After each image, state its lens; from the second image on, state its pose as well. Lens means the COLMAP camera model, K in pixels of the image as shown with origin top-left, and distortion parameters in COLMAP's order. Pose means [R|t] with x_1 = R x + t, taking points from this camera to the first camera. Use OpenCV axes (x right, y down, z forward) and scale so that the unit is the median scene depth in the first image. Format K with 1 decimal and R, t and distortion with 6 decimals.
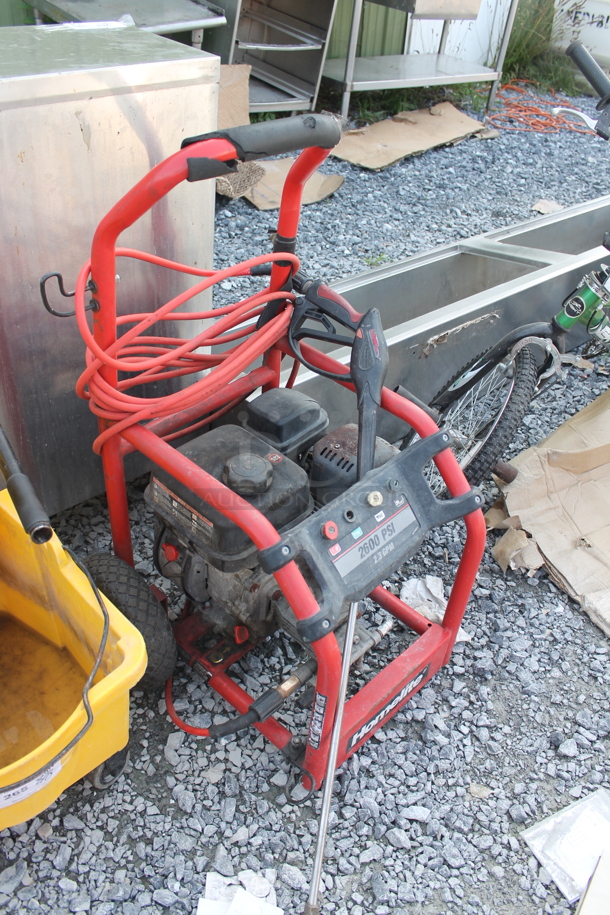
lens RADIAL K [[772.7, 0, 305.0], [0, 772.7, 457.5], [0, 0, 1]] dist [-0.171617, 0.144841]
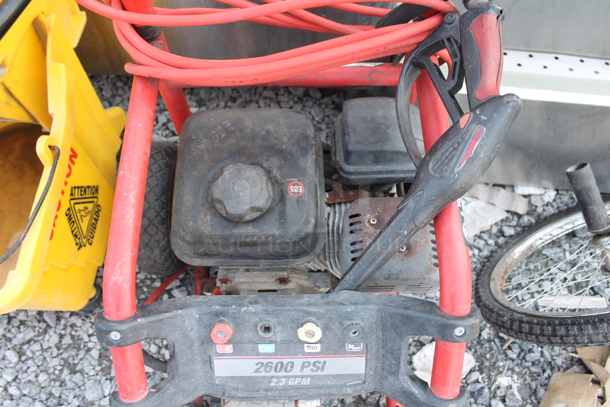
lens RADIAL K [[515.1, 0, 305.0], [0, 515.1, 203.5], [0, 0, 1]] dist [-0.171617, 0.144841]
pose [[0.696543, 0.621827, -0.357993, 0.178155], [-0.417223, 0.756925, 0.502981, -0.273448], [0.583741, -0.200985, 0.786671, 0.610382]]
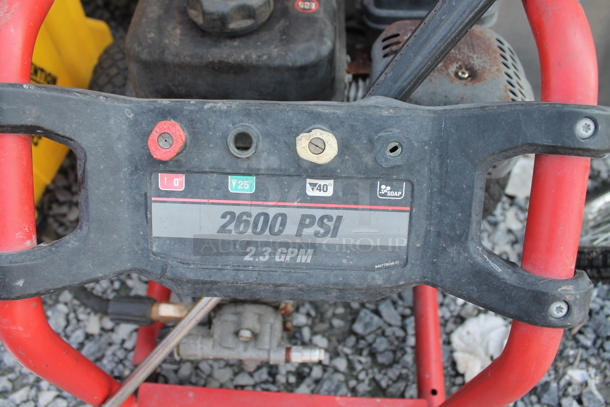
lens RADIAL K [[509.3, 0, 305.0], [0, 509.3, 203.5], [0, 0, 1]] dist [-0.170612, 0.142125]
pose [[0.653899, 0.601459, -0.458981, 0.225792], [-0.451542, 0.797005, 0.401114, -0.029914], [0.607064, -0.055039, 0.792745, 0.738439]]
